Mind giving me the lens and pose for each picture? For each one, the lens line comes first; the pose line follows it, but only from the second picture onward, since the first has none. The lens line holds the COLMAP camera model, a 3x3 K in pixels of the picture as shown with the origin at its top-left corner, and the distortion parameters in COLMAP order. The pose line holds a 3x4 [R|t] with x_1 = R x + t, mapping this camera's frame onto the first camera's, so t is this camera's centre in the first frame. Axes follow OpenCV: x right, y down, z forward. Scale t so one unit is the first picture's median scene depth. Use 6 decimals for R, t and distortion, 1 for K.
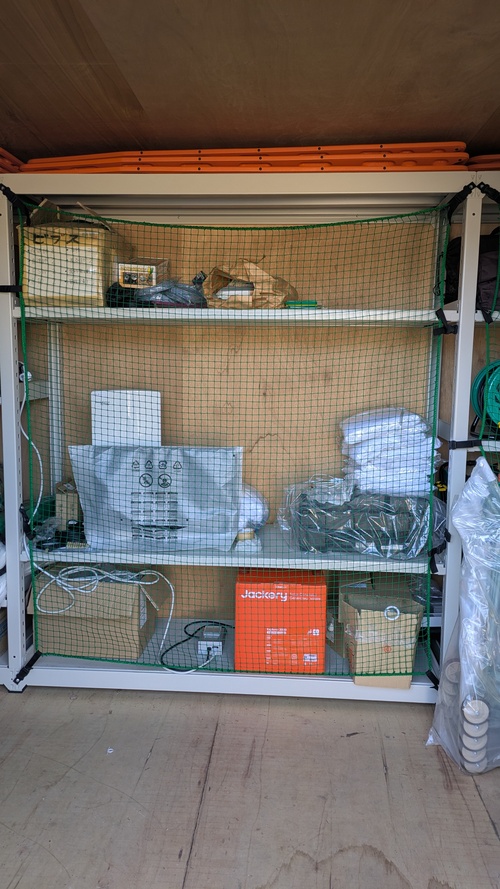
lens RADIAL K [[665.7, 0, 254.1], [0, 665.7, 442.5], [0, 0, 1]] dist [0.050287, -0.035144]
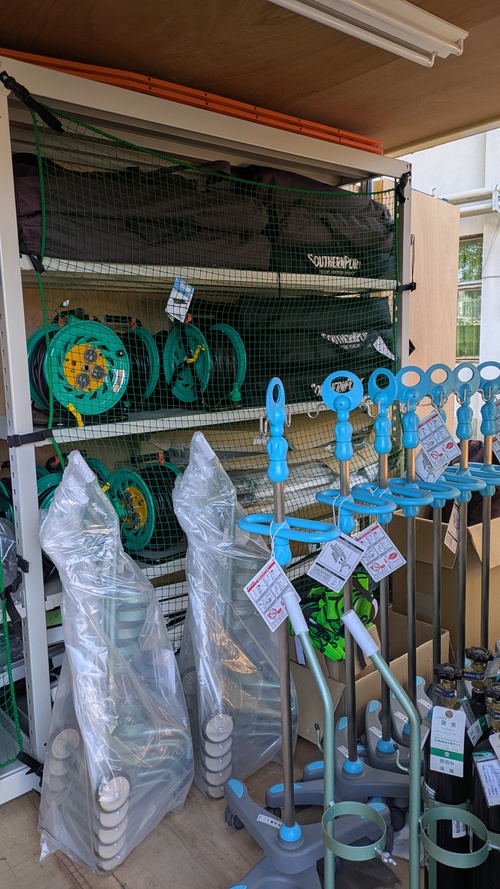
lens RADIAL K [[665.7, 0, 247.2], [0, 665.7, 444.2], [0, 0, 1]] dist [0.050287, -0.035144]
pose [[0.725368, -0.133043, 0.675382, -0.011816], [0.122577, 0.990428, 0.063454, -0.008132], [-0.677360, 0.036759, 0.734733, 0.304604]]
